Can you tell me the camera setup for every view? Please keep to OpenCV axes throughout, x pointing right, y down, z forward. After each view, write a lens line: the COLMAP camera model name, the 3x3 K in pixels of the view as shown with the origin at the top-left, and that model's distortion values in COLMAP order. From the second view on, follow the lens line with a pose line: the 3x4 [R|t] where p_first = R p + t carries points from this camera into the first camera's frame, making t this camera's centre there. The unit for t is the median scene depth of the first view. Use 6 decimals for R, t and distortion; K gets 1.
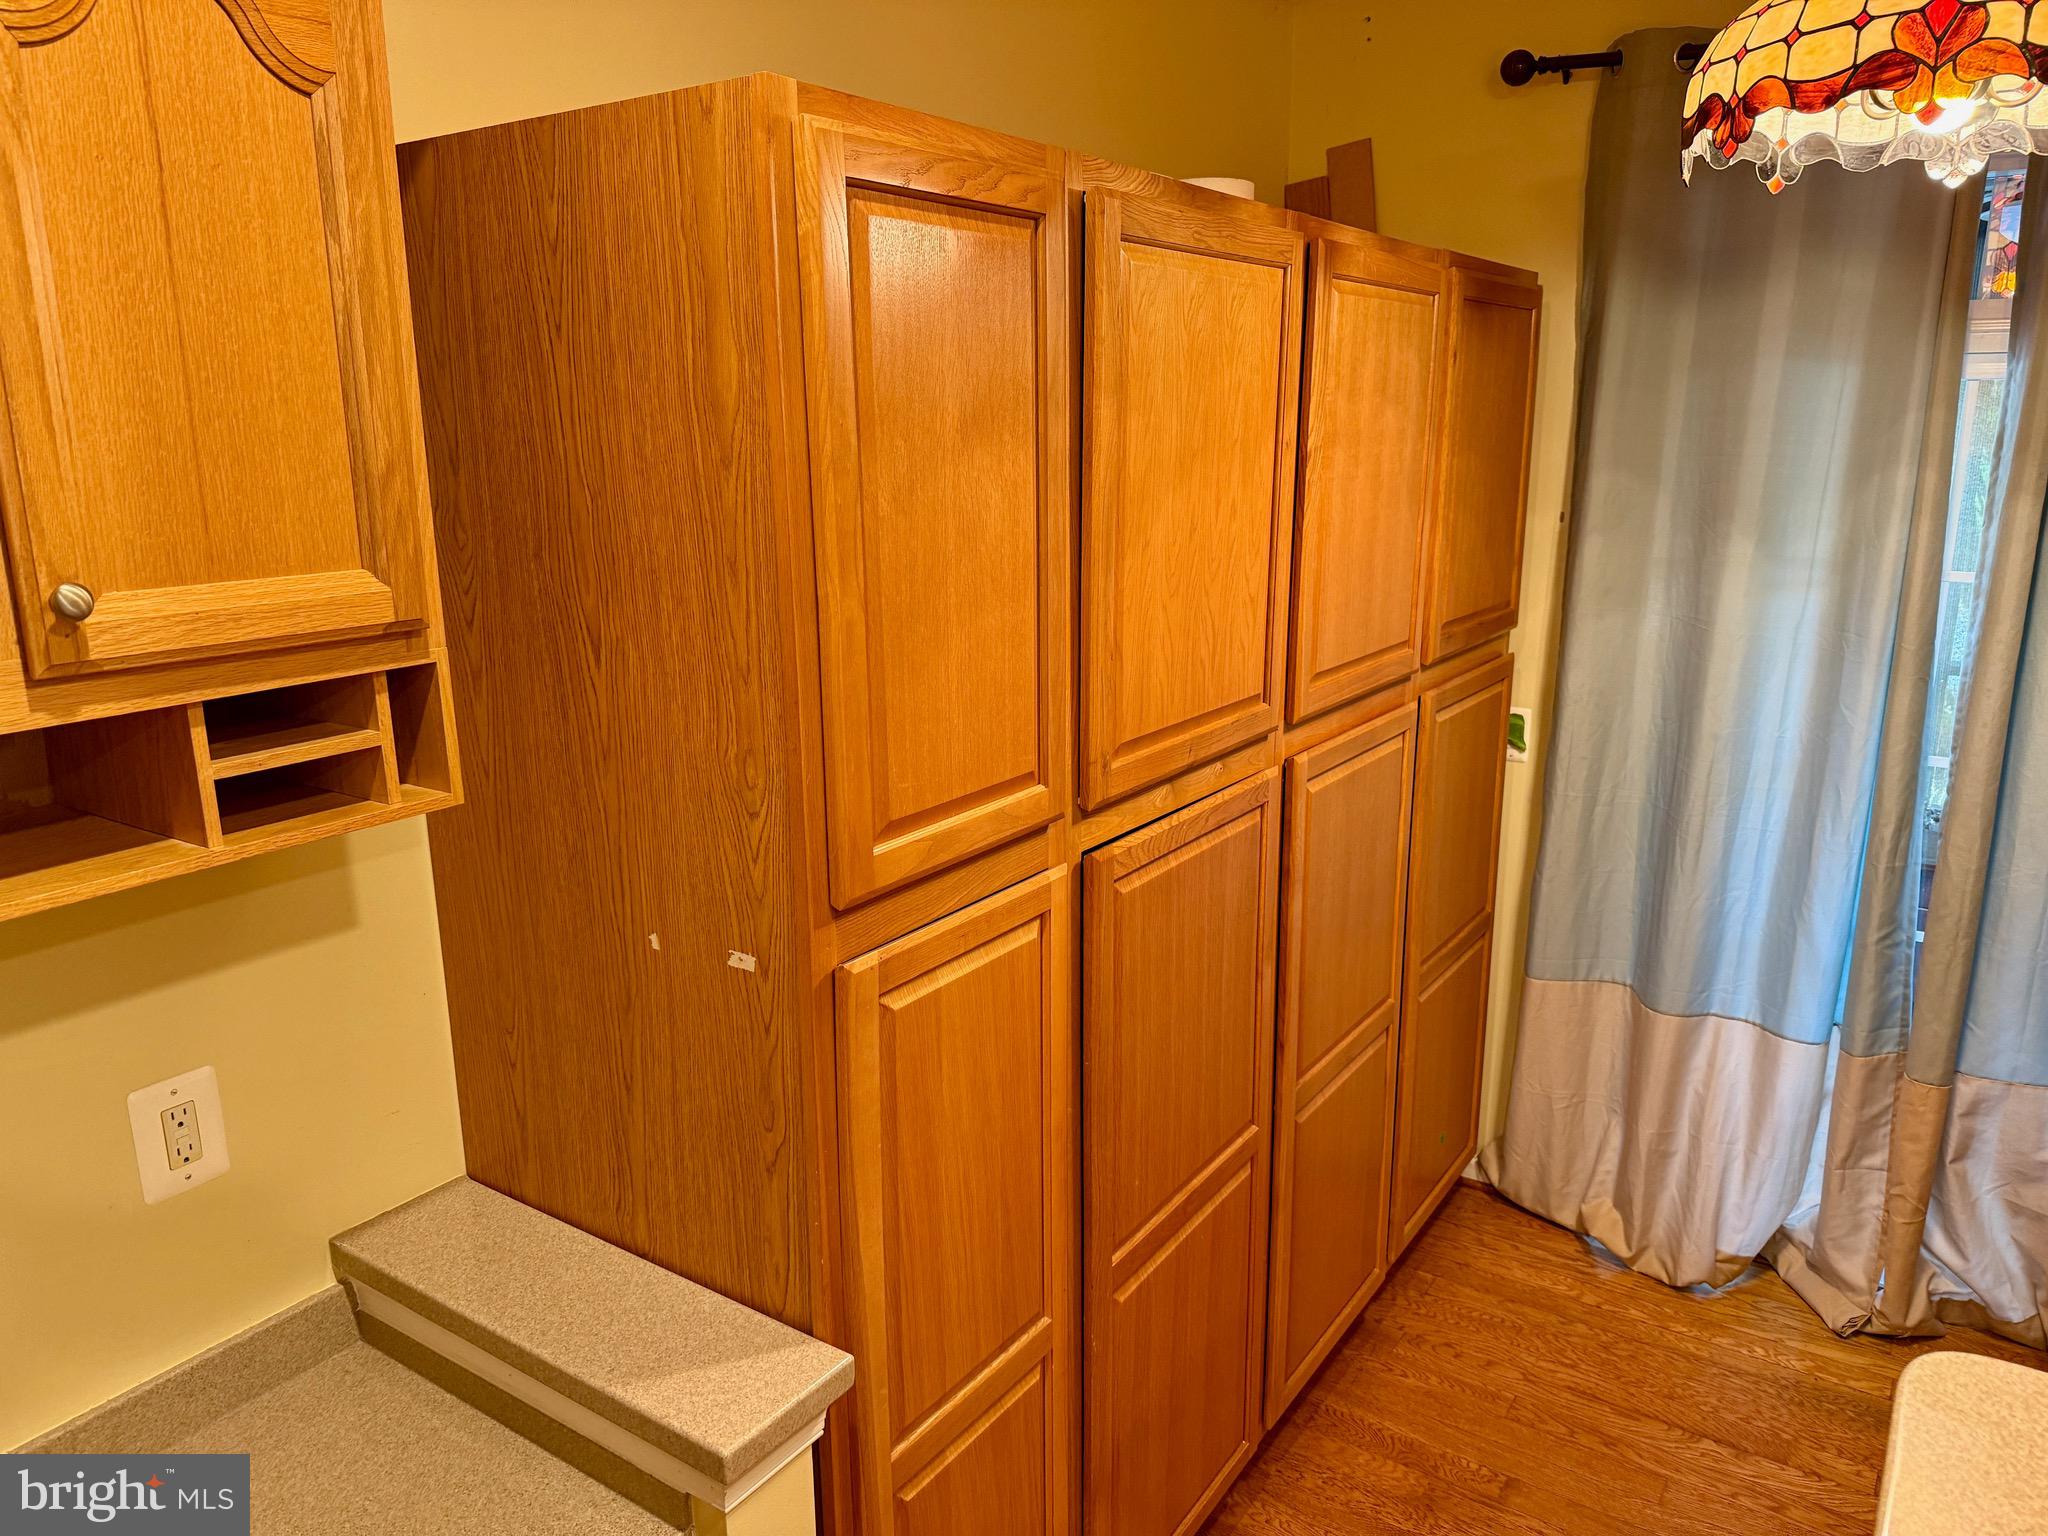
lens RADIAL K [[1455.4, 0, 1024.0], [0, 1455.4, 768.0], [0, 0, 1]] dist [0.002964, -0.008684]
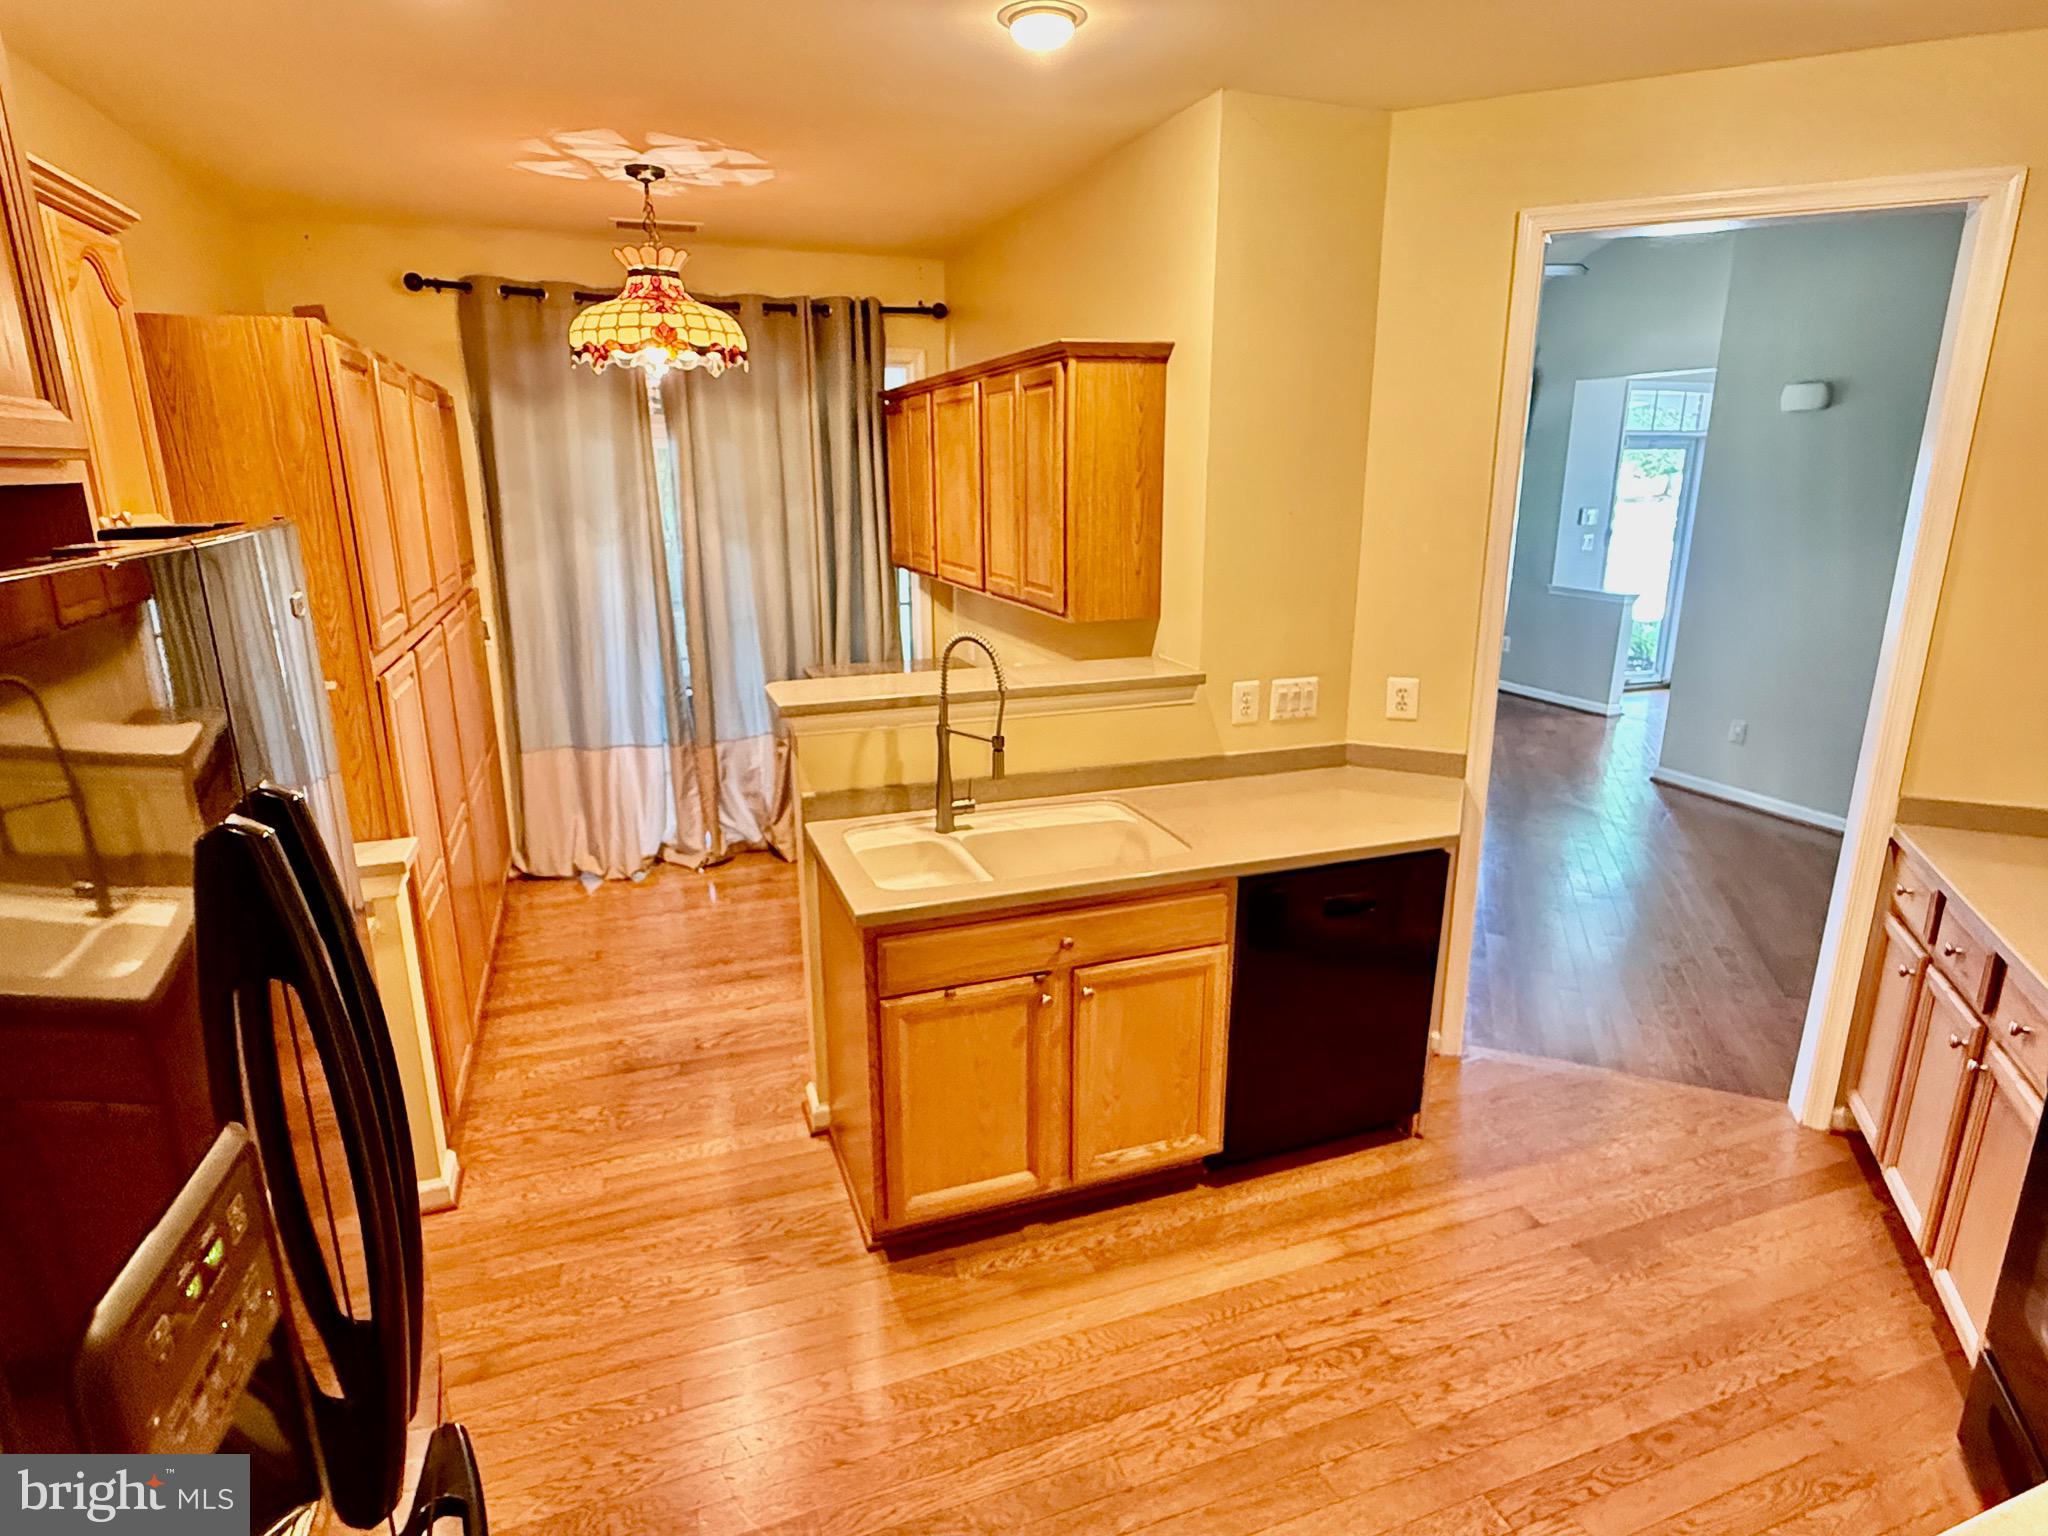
lens RADIAL K [[1093.7, 0, 1024.0], [0, 1093.7, 768.0], [0, 0, 1]] dist [-0.016603, -0.000430]
pose [[0.577311, -0.211612, 0.788627, -0.458569], [0.195460, 0.973568, 0.118151, 0.132410], [-0.792785, 0.085935, 0.603413, -0.448025]]
